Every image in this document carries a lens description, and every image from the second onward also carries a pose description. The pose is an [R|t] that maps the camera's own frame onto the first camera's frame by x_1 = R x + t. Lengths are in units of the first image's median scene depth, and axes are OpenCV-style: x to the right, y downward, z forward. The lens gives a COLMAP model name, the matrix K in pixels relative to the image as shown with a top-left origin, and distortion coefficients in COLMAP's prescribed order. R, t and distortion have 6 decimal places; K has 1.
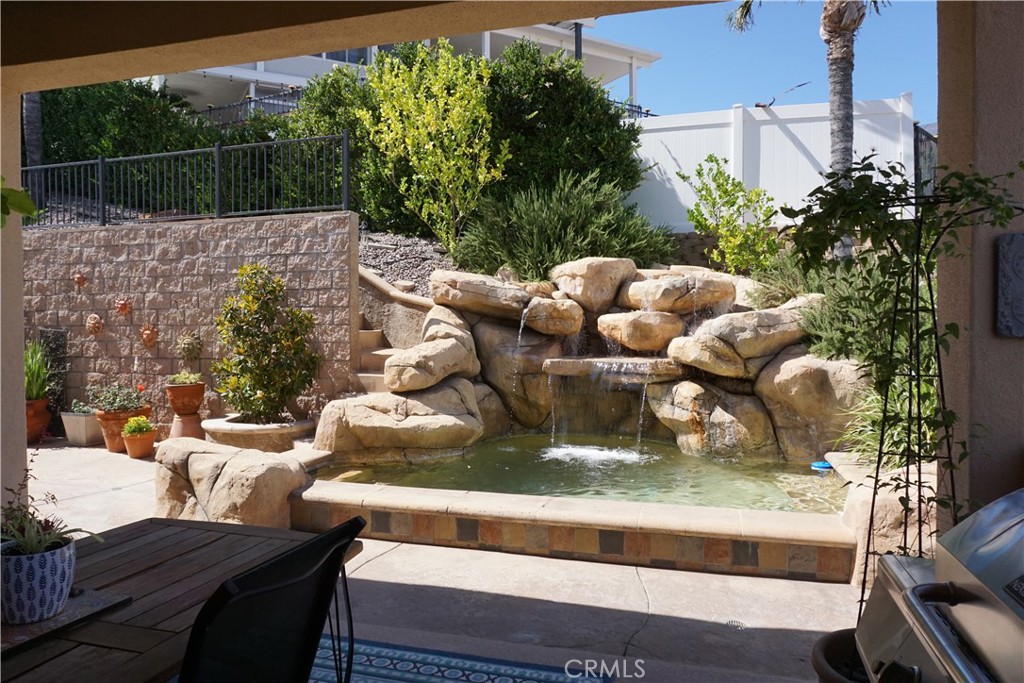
lens RADIAL K [[688.4, 0, 512.7], [0, 688.4, 342.0], [0, 0, 1]] dist [-0.029818, 0.007365]
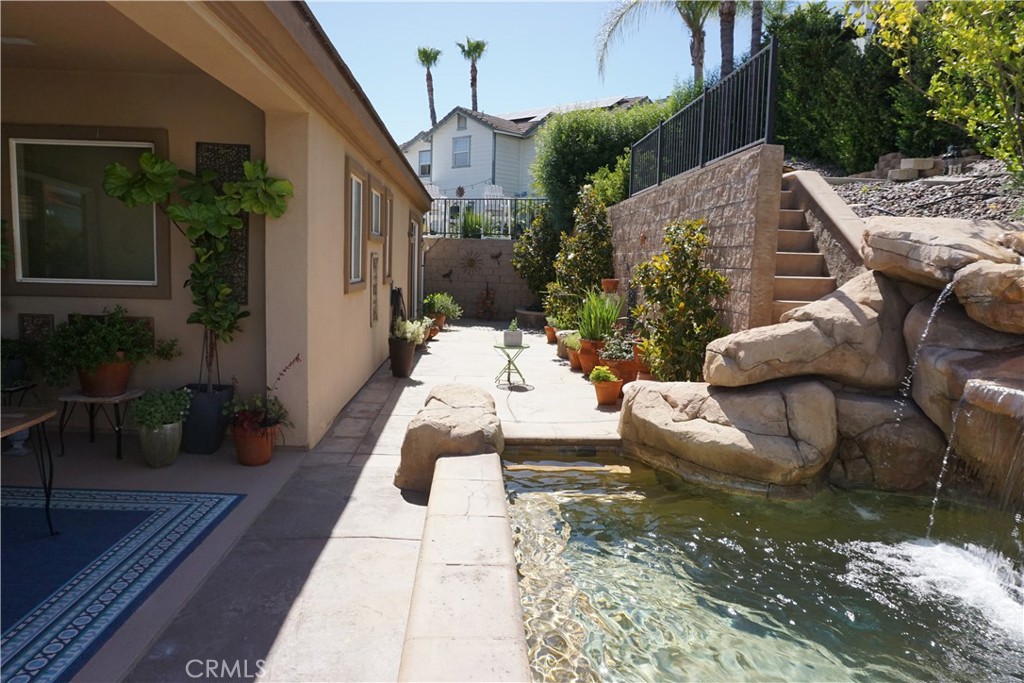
lens RADIAL K [[688.4, 0, 510.2], [0, 688.4, 335.4], [0, 0, 1]] dist [-0.029818, 0.007365]
pose [[0.325963, 0.114871, -0.938378, 0.412439], [-0.052291, 0.993262, 0.103425, -0.042906], [0.943935, 0.015356, 0.329773, 0.481031]]
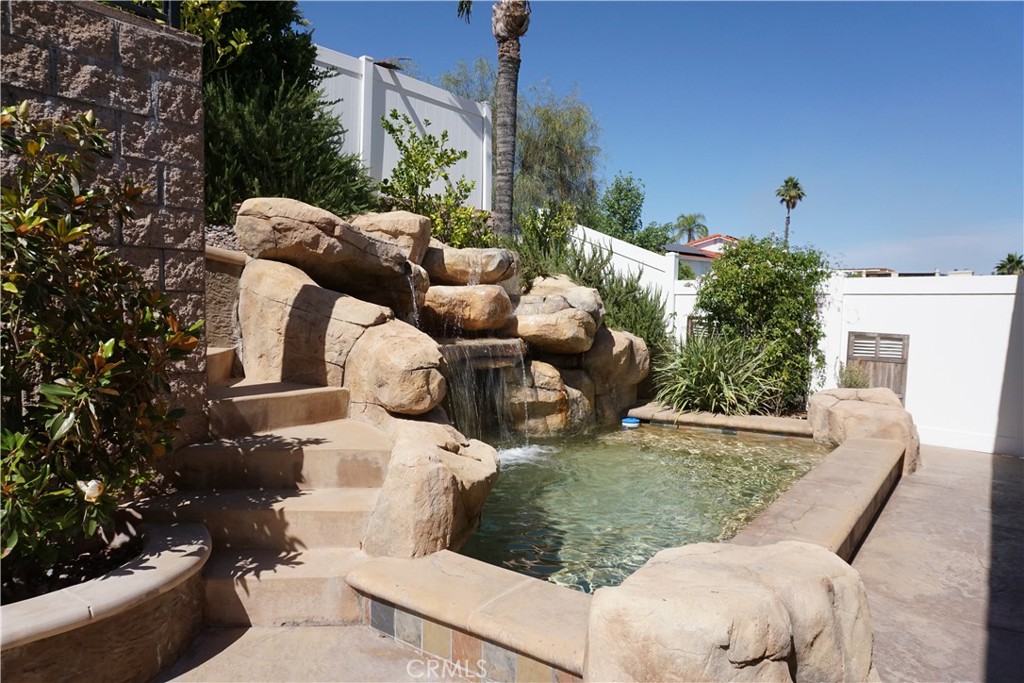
lens RADIAL K [[688.4, 0, 511.2], [0, 688.4, 341.7], [0, 0, 1]] dist [-0.029818, 0.007365]
pose [[0.330402, -0.044929, 0.942770, -0.594390], [0.020720, 0.998971, 0.040346, -0.007160], [-0.943613, 0.006204, 0.330993, 0.662656]]
